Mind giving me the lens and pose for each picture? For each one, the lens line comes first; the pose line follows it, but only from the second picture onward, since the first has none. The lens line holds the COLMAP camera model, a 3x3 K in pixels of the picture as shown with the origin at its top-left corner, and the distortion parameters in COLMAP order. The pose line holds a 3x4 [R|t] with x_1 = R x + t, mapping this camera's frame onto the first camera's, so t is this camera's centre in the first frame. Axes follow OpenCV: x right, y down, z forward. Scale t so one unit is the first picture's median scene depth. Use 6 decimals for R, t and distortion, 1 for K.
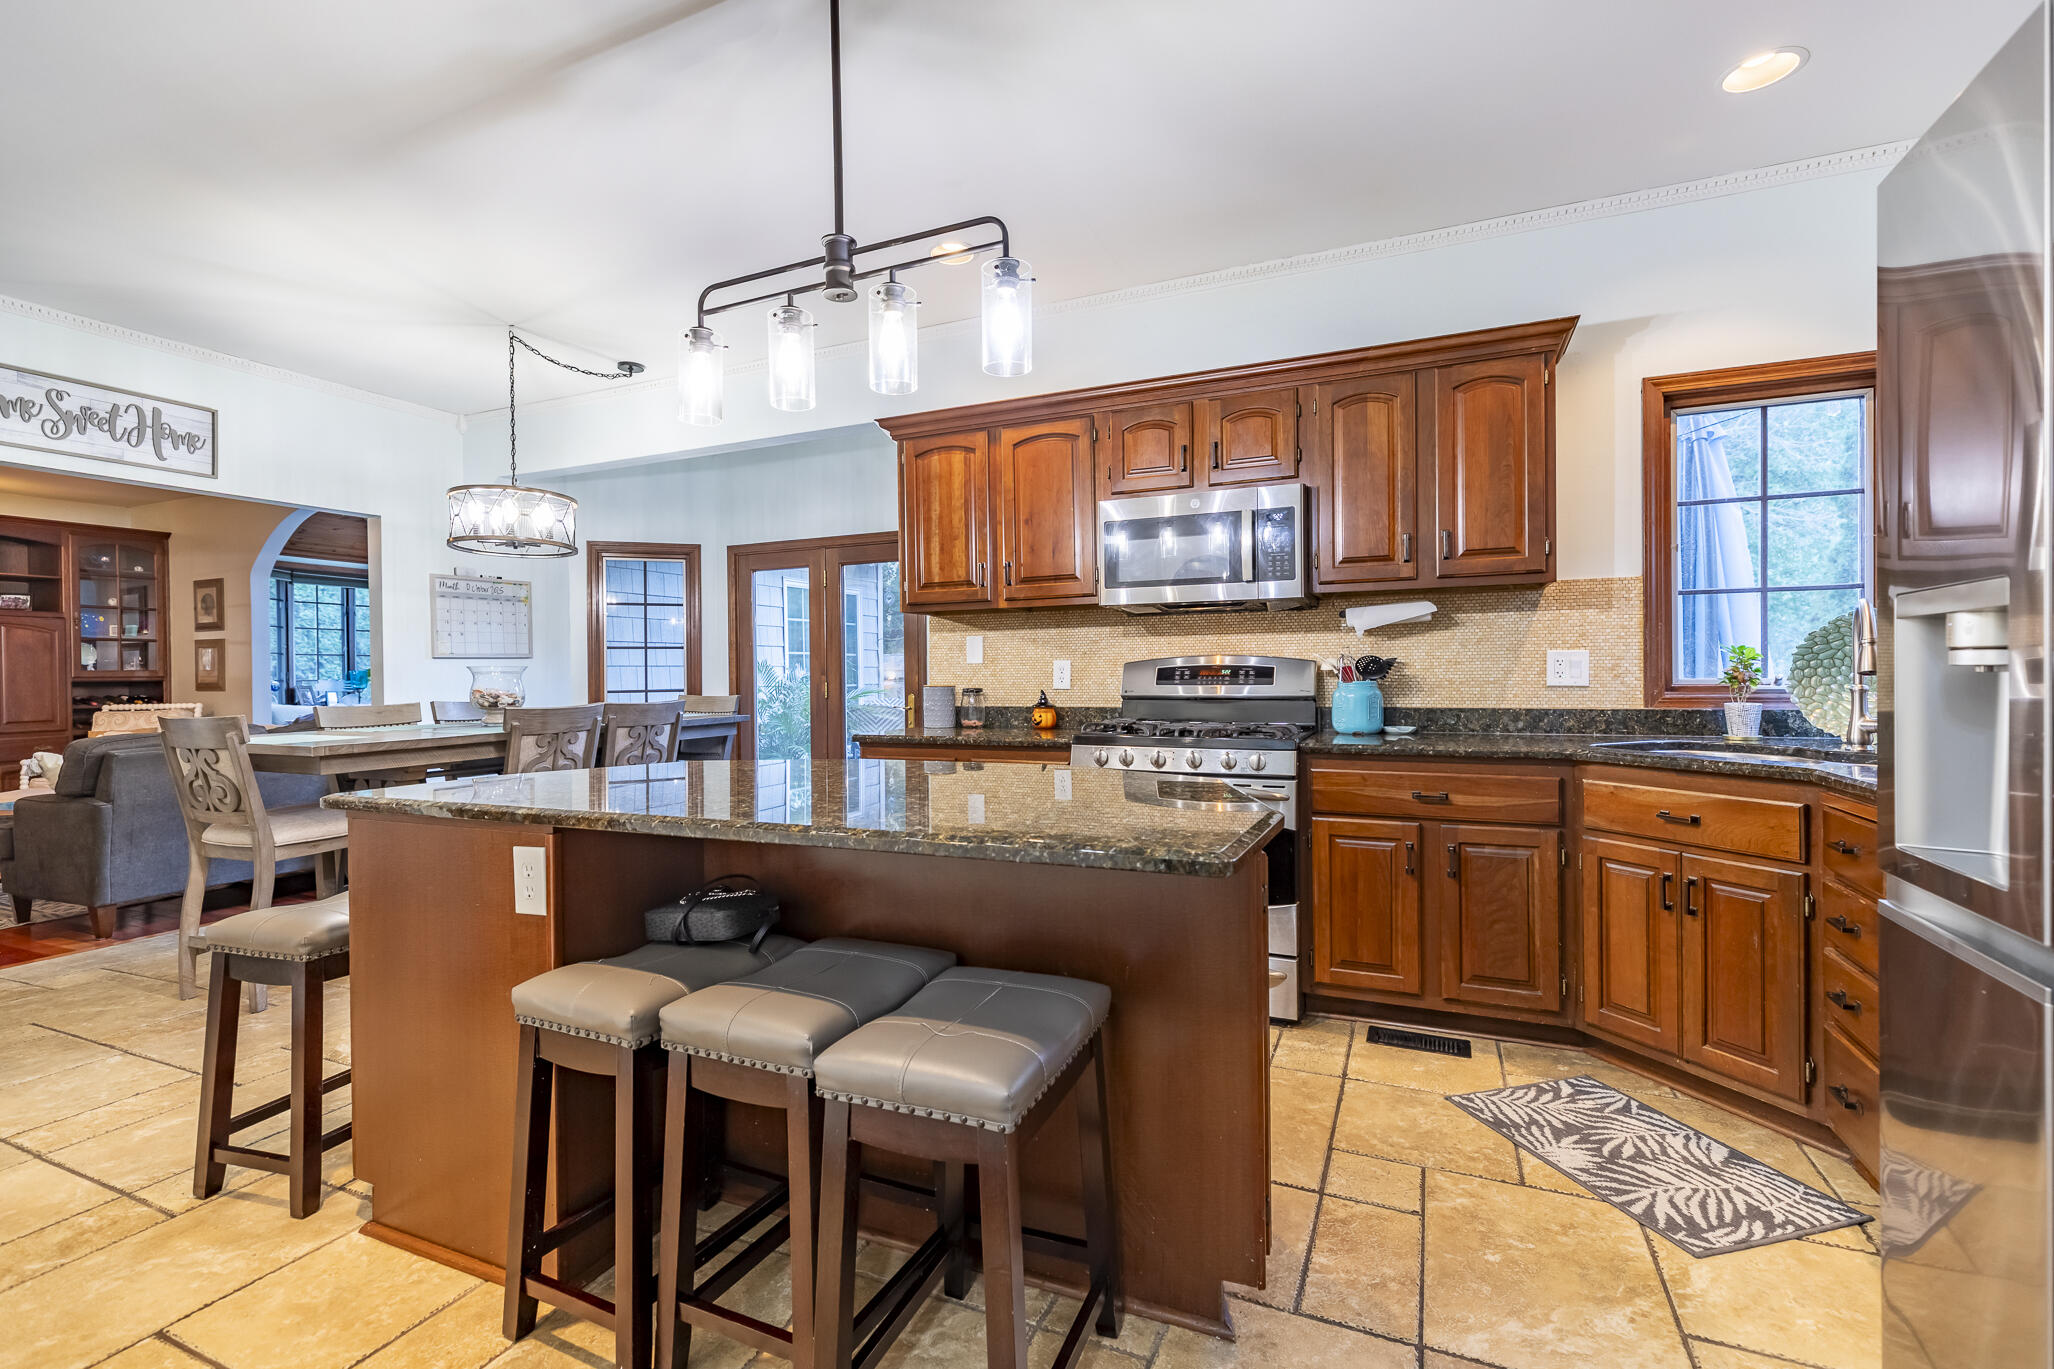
lens RADIAL K [[920.0, 0, 1024.2], [0, 920.0, 676.6], [0, 0, 1]] dist [0.000730, 0.000229]
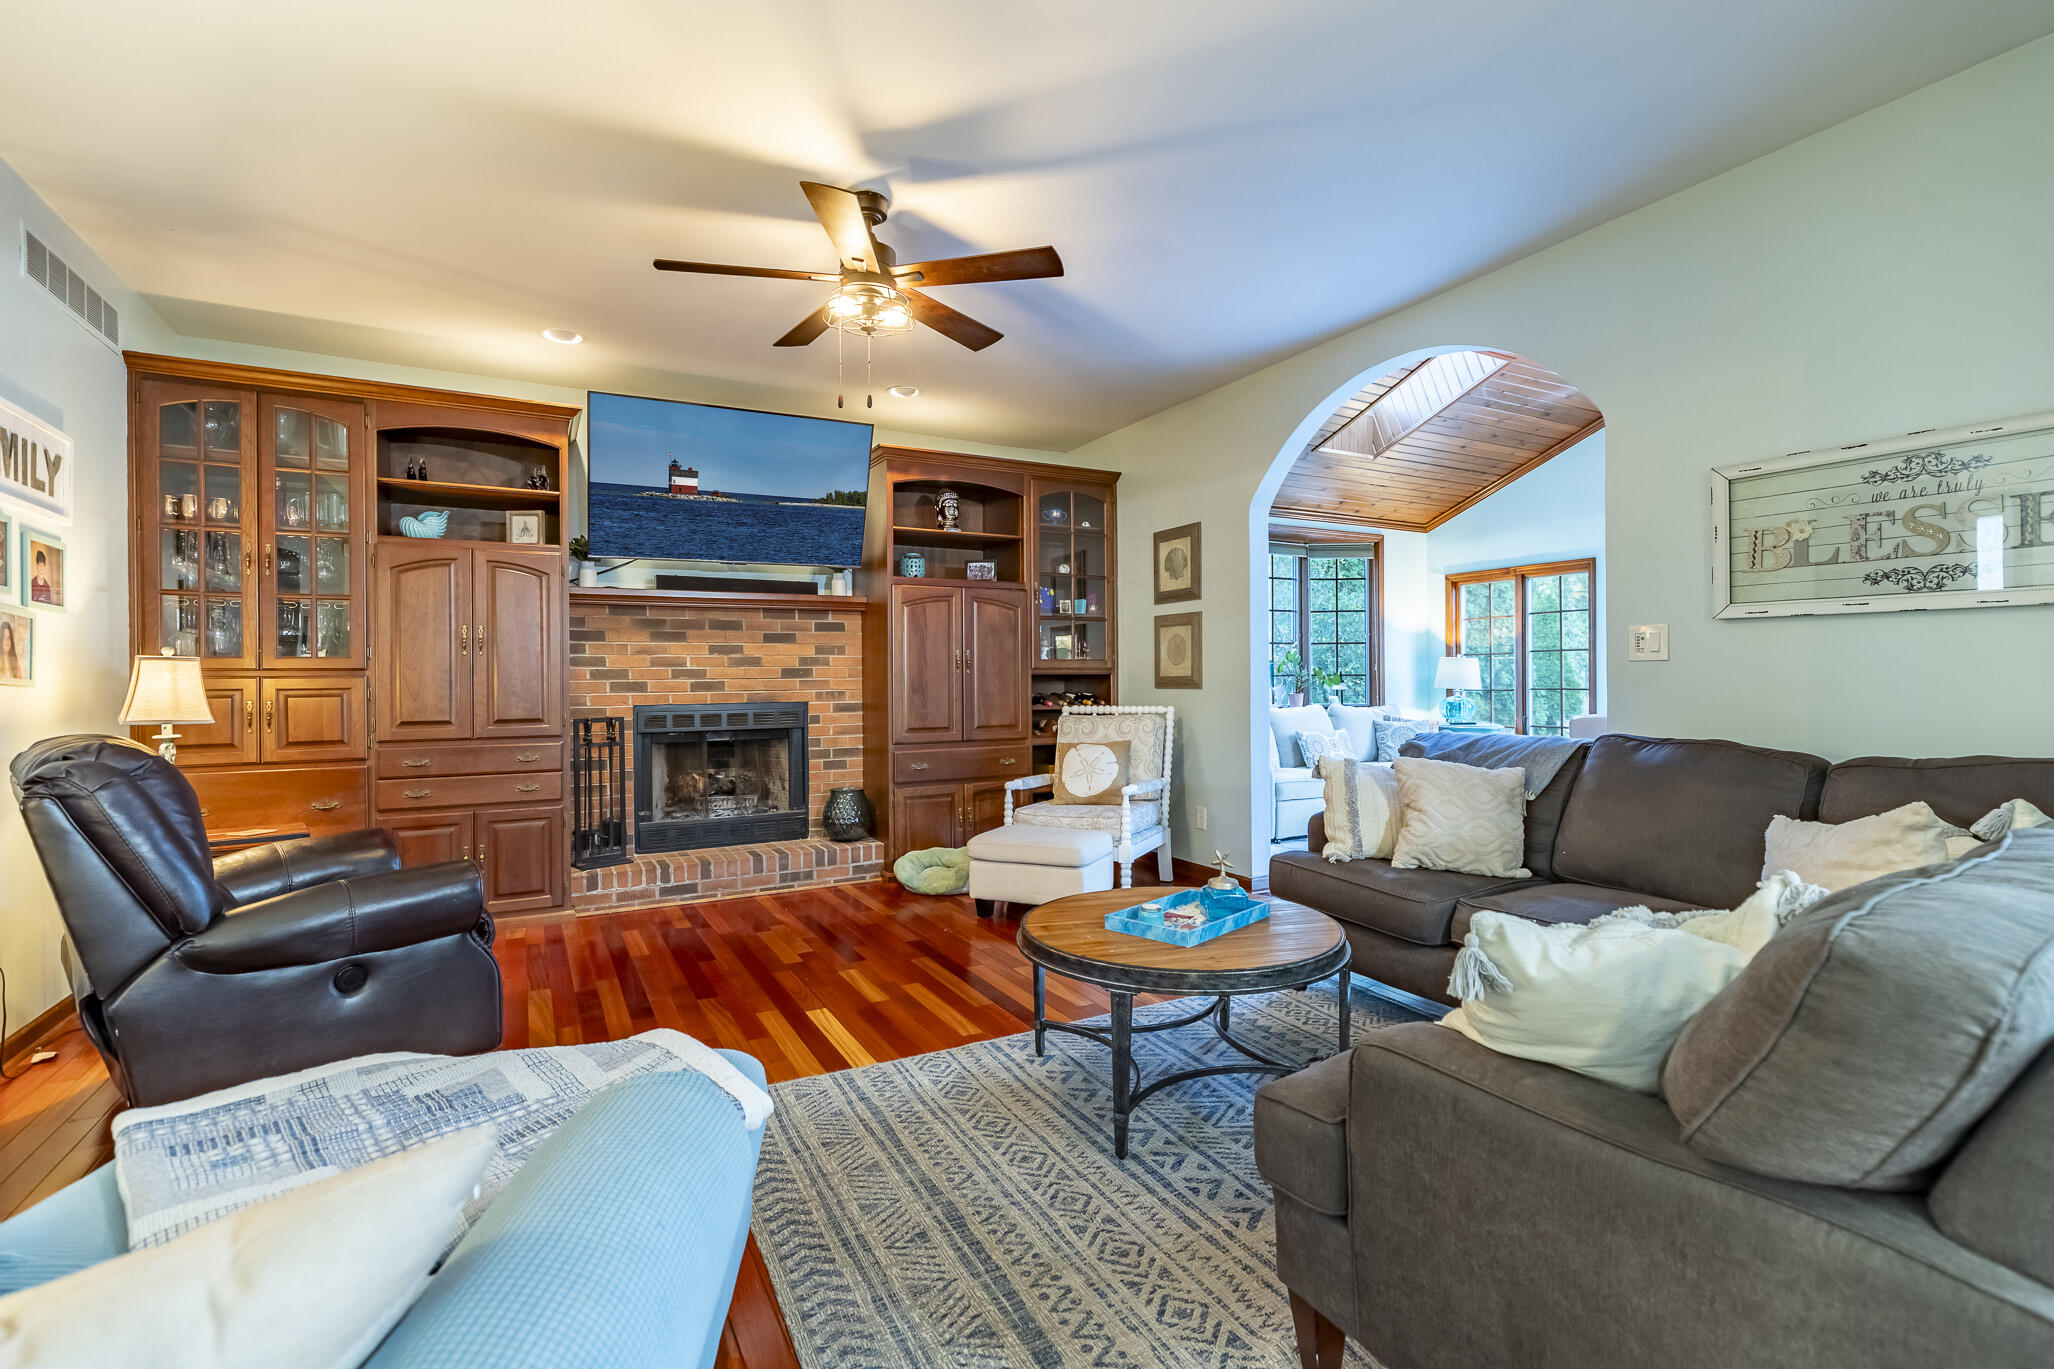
lens RADIAL K [[920.0, 0, 1032.1], [0, 920.0, 693.9], [0, 0, 1]] dist [0.000730, 0.000229]
pose [[0.790146, 0.008282, -0.612863, -0.241644], [-0.009392, 0.999955, 0.001406, 0.008778], [0.612847, 0.004645, 0.790188, 0.170626]]
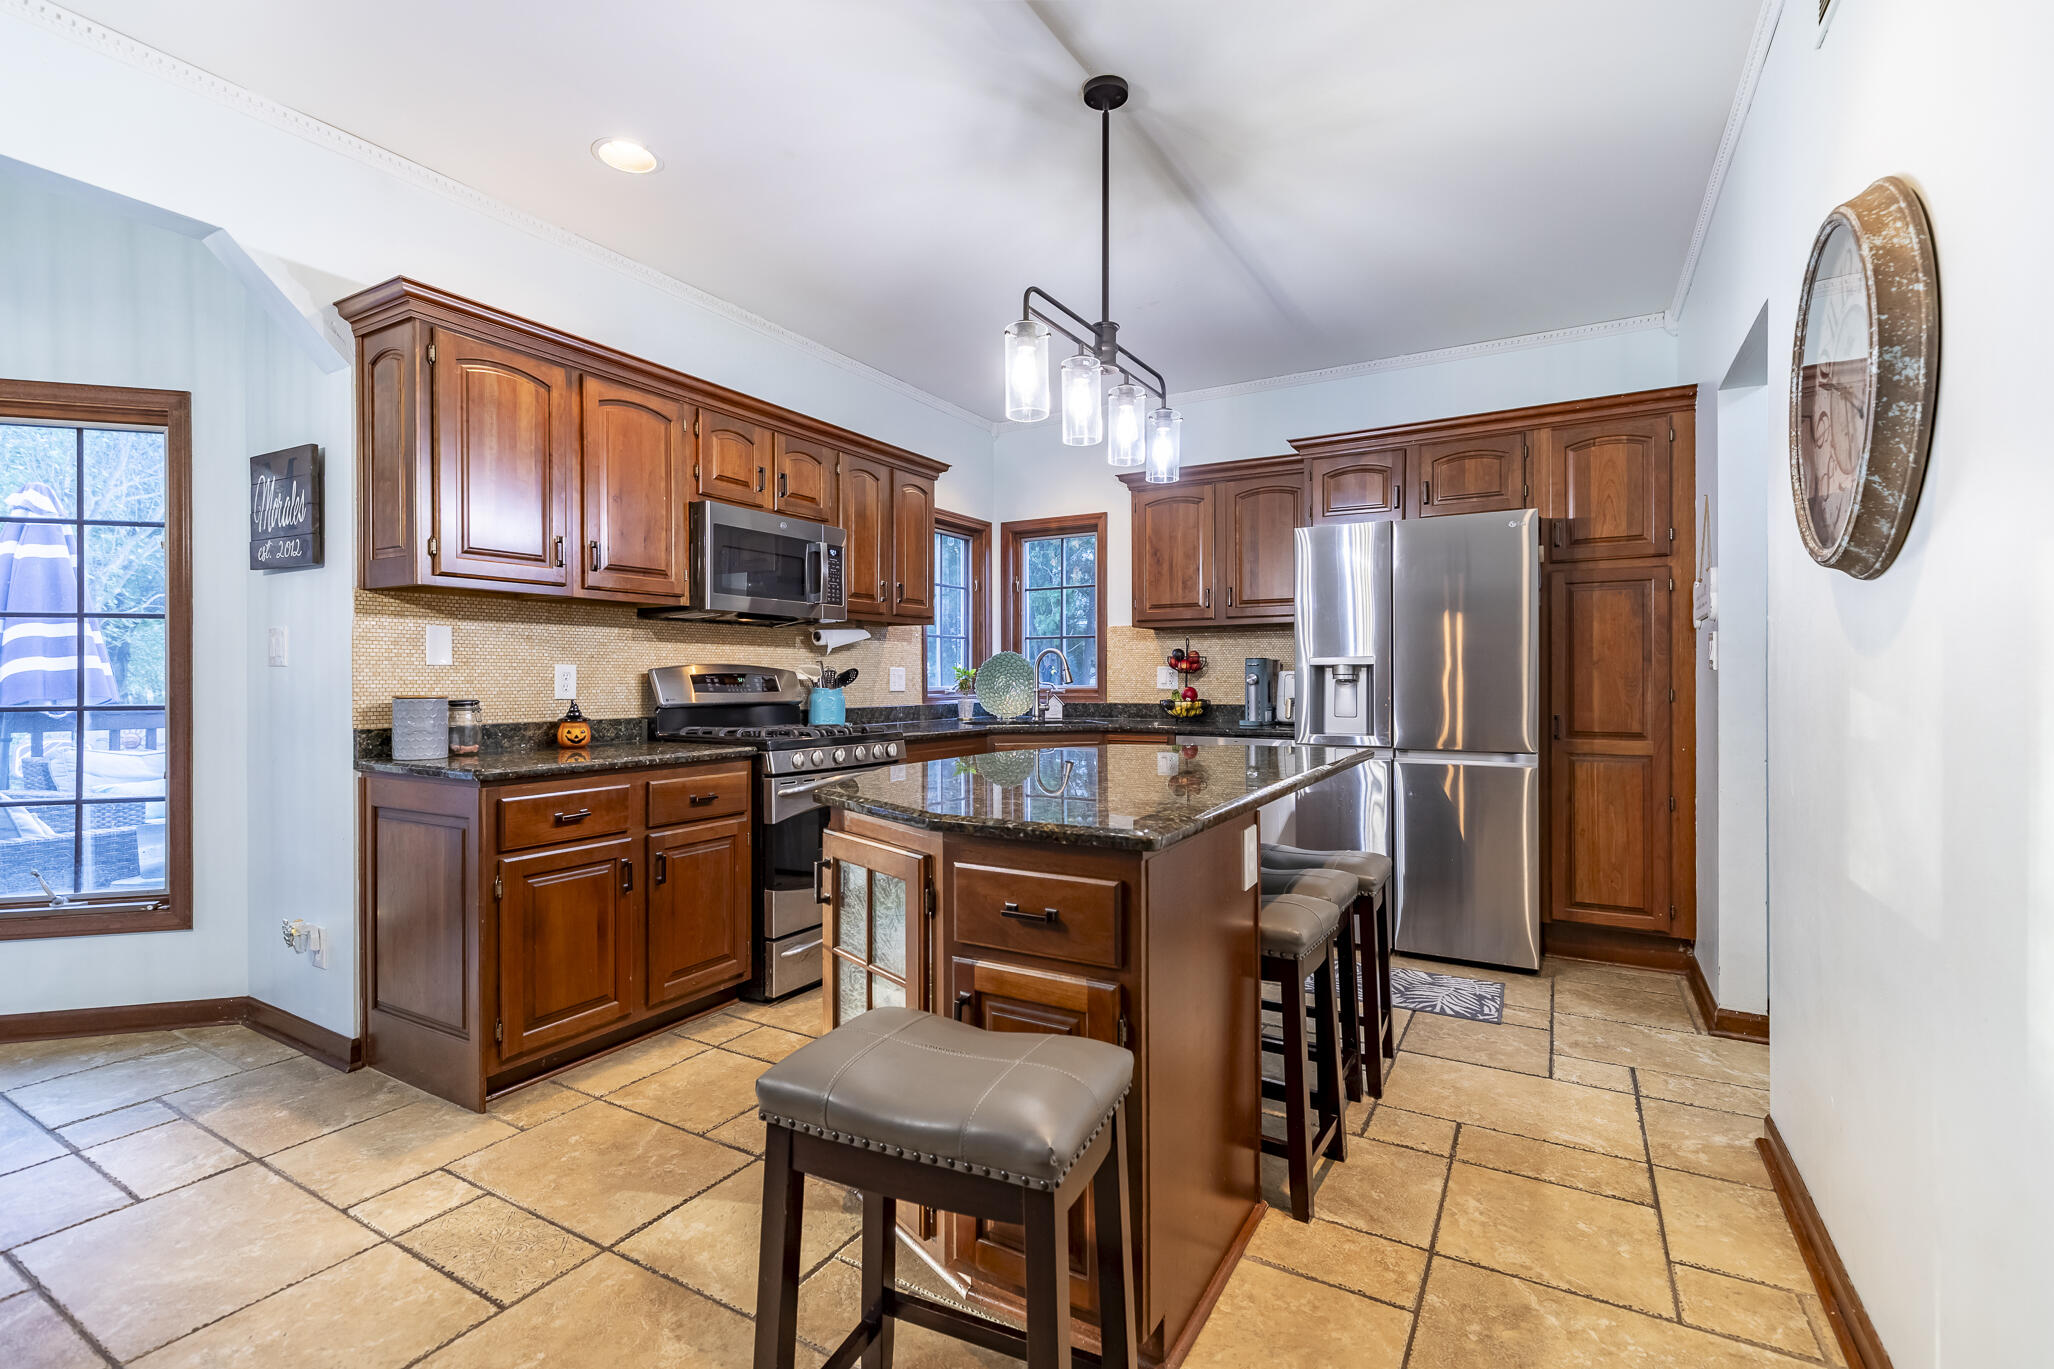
lens RADIAL K [[920.0, 0, 1027.4], [0, 920.0, 678.4], [0, 0, 1]] dist [0.000730, 0.000229]
pose [[0.118535, 0.010802, 0.992891, -0.887564], [0.002999, 0.999932, -0.011236, 0.006819], [-0.992945, 0.004309, 0.118495, 0.597872]]
